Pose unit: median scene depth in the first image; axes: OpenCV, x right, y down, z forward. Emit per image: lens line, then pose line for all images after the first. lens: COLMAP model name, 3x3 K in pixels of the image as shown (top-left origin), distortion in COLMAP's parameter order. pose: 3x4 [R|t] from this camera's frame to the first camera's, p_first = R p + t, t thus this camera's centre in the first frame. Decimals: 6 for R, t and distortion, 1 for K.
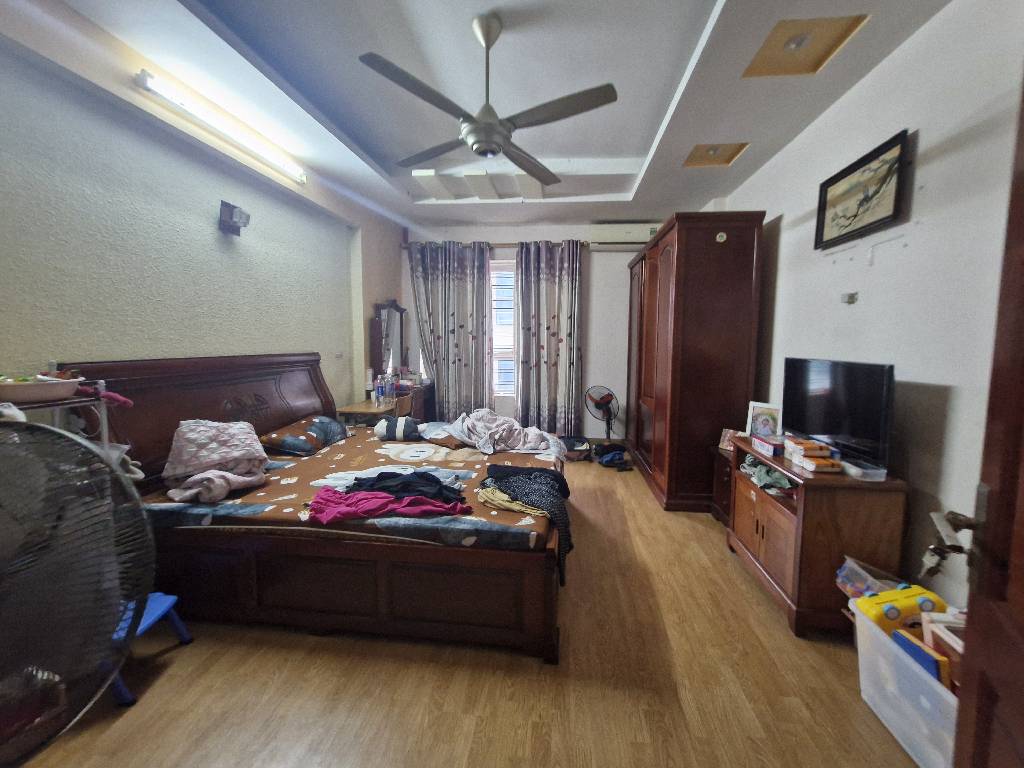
lens RADIAL K [[406.1, 0, 518.3], [0, 406.1, 383.5], [0, 0, 1]] dist [-0.008464, -0.000350]
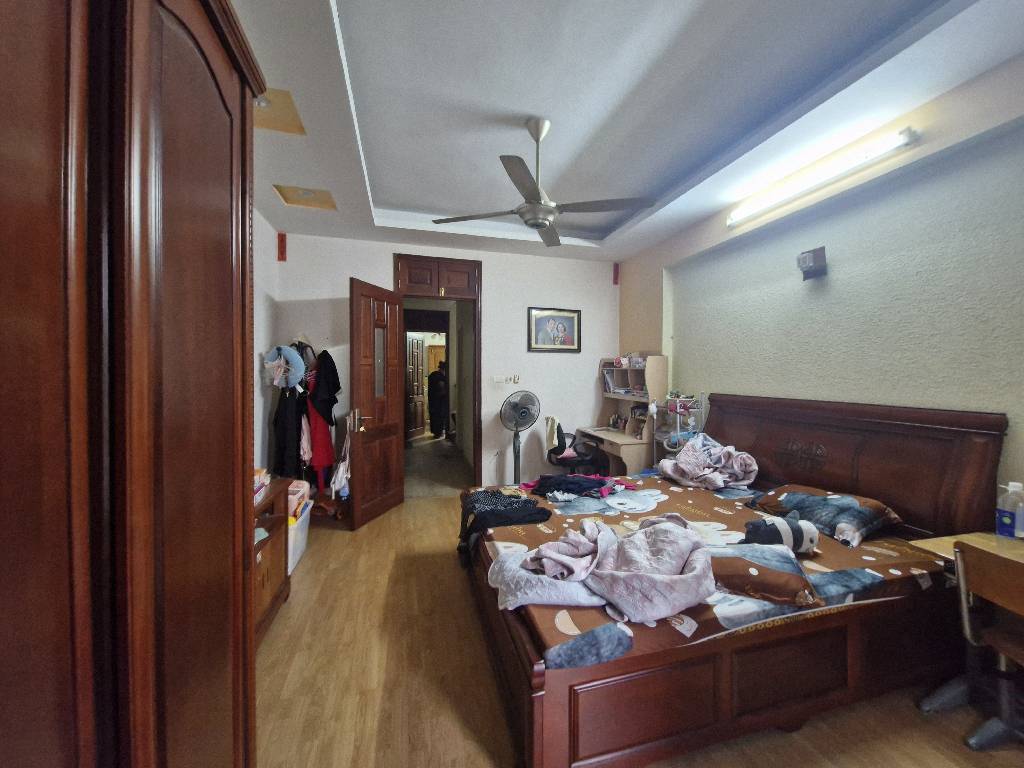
lens RADIAL K [[406.1, 0, 518.2], [0, 406.1, 377.7], [0, 0, 1]] dist [-0.008464, -0.000350]
pose [[-0.925430, -0.010016, -0.378785, 0.359223], [-0.050026, 0.994130, 0.095934, -0.195884], [0.375601, 0.107730, -0.920499, 1.773901]]
